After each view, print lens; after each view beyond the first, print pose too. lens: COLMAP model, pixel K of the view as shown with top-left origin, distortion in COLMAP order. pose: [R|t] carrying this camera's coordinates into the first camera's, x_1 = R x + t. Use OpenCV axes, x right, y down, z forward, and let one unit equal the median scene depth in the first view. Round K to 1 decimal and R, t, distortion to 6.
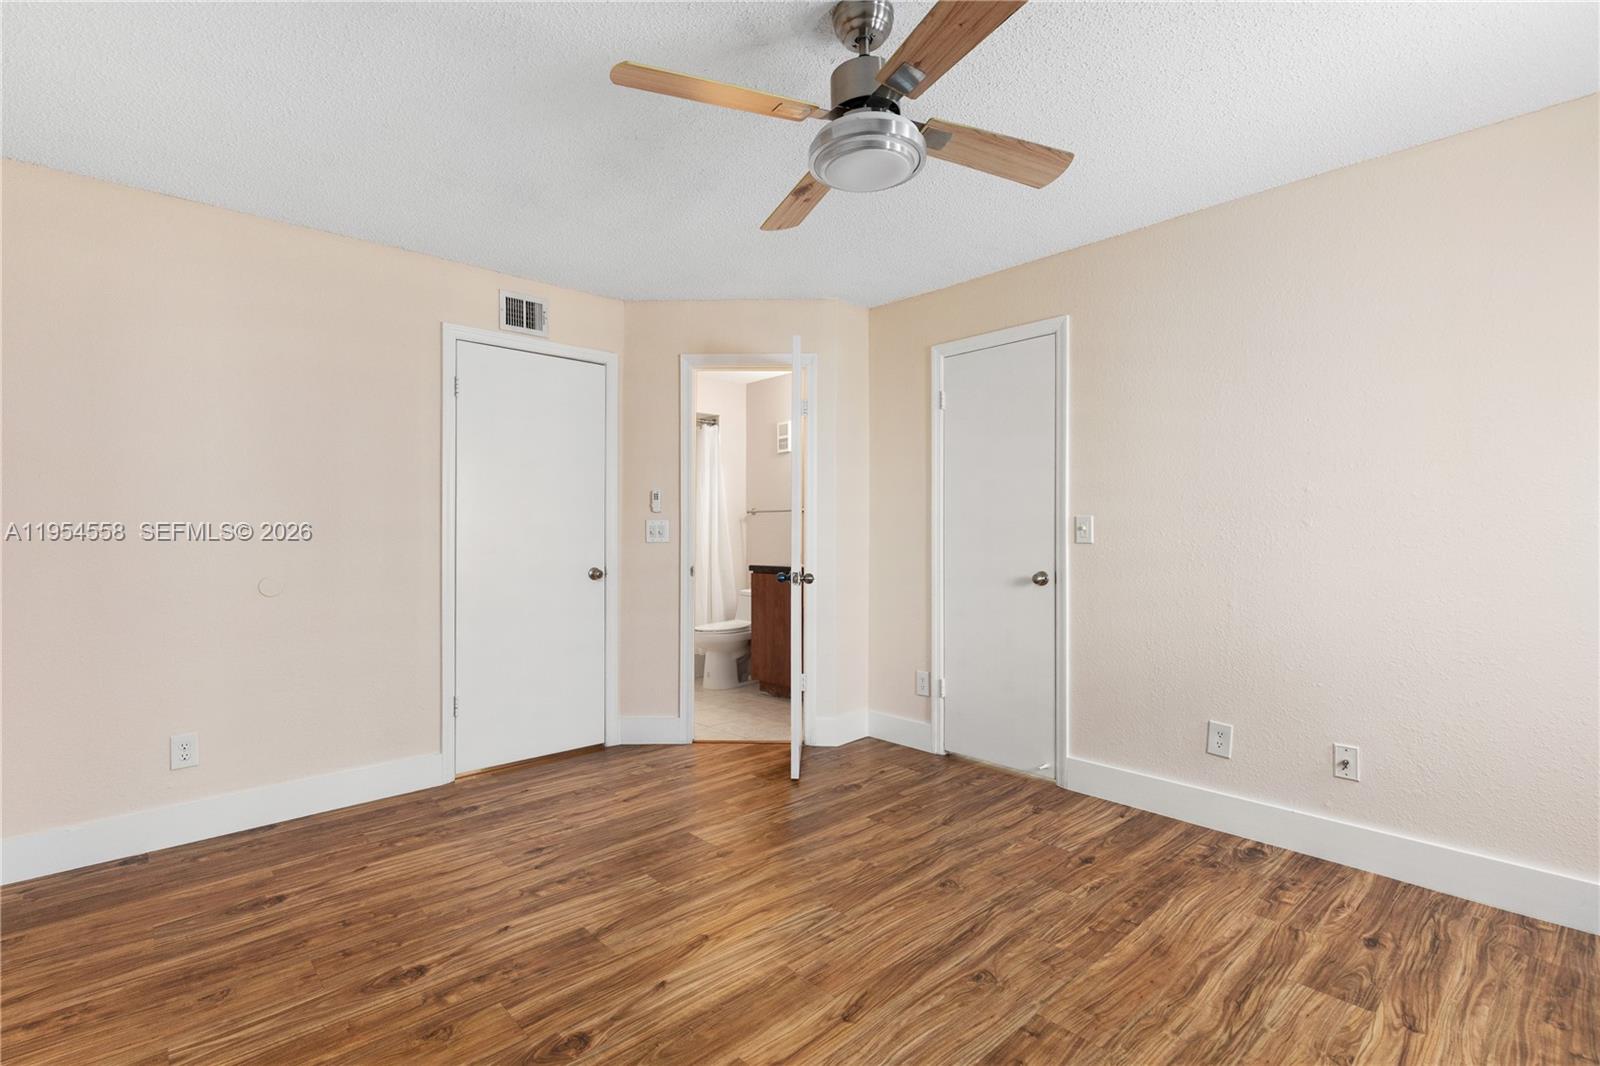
lens RADIAL K [[731.0, 0, 799.7], [0, 731.0, 535.4], [0, 0, 1]] dist [0.005900, -0.001232]
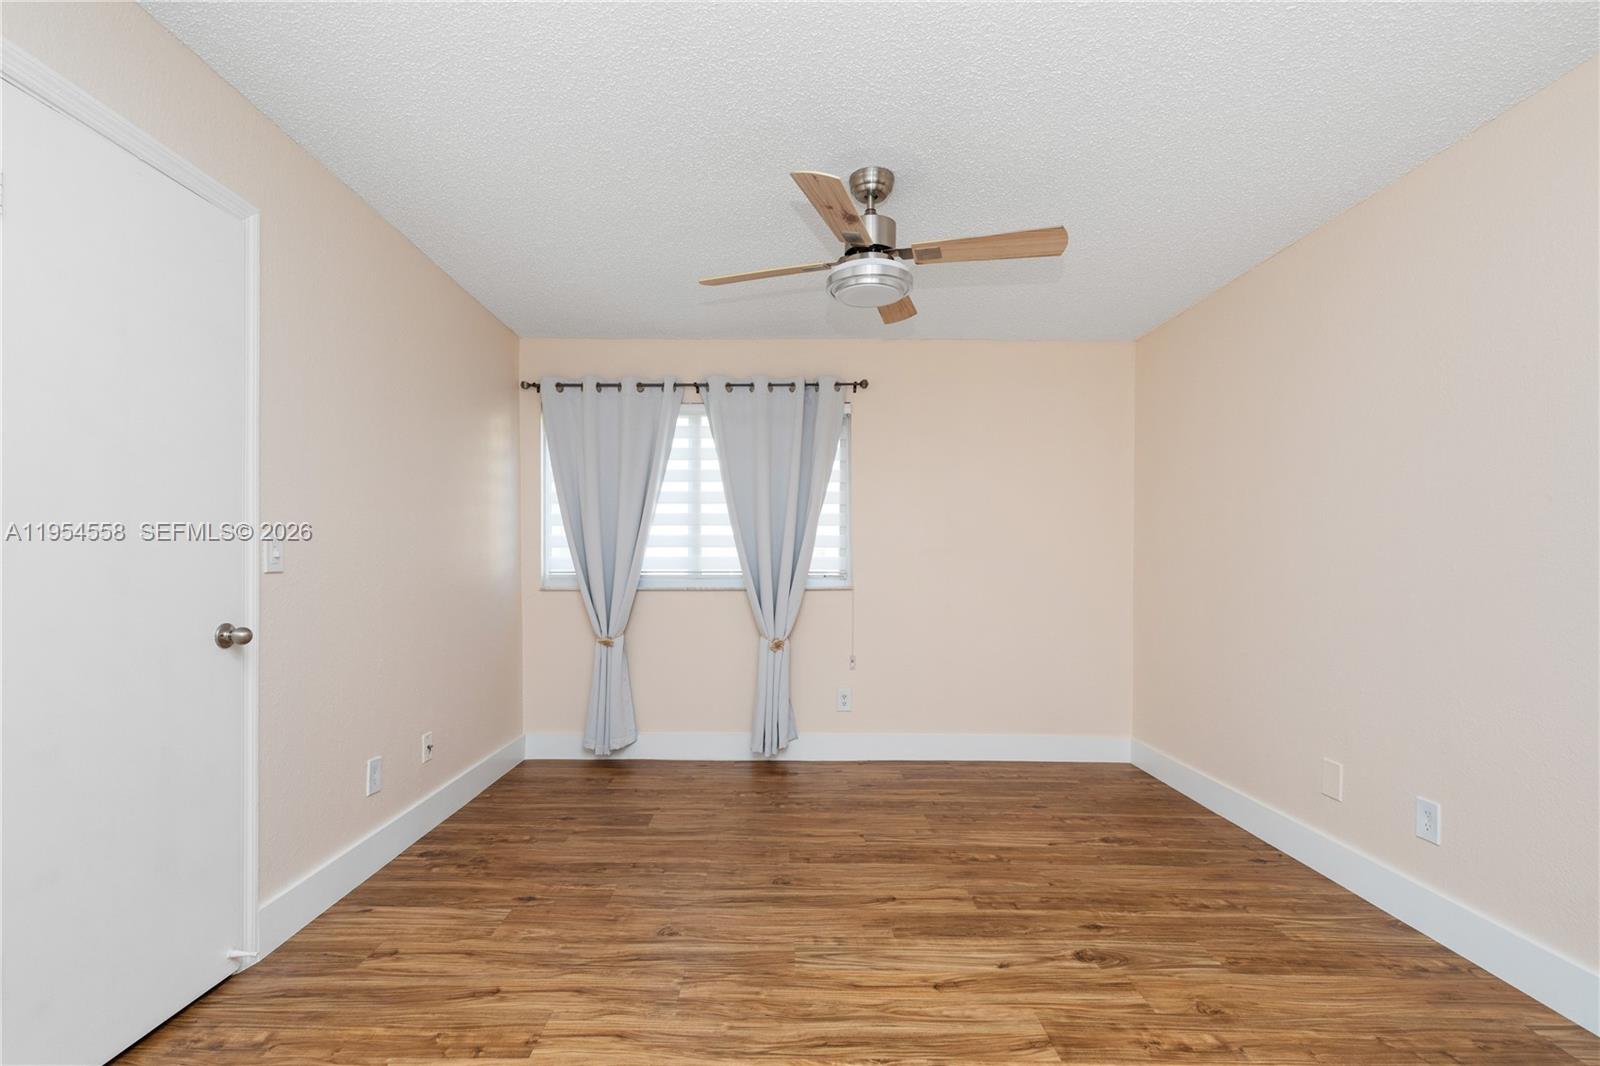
lens RADIAL K [[731.0, 0, 796.1], [0, 731.0, 538.0], [0, 0, 1]] dist [0.005900, -0.001232]
pose [[-0.743395, 0.016630, 0.668646, -0.621601], [-0.006190, 0.999477, -0.031741, 0.001770], [-0.668824, -0.027735, -0.742903, 1.800043]]
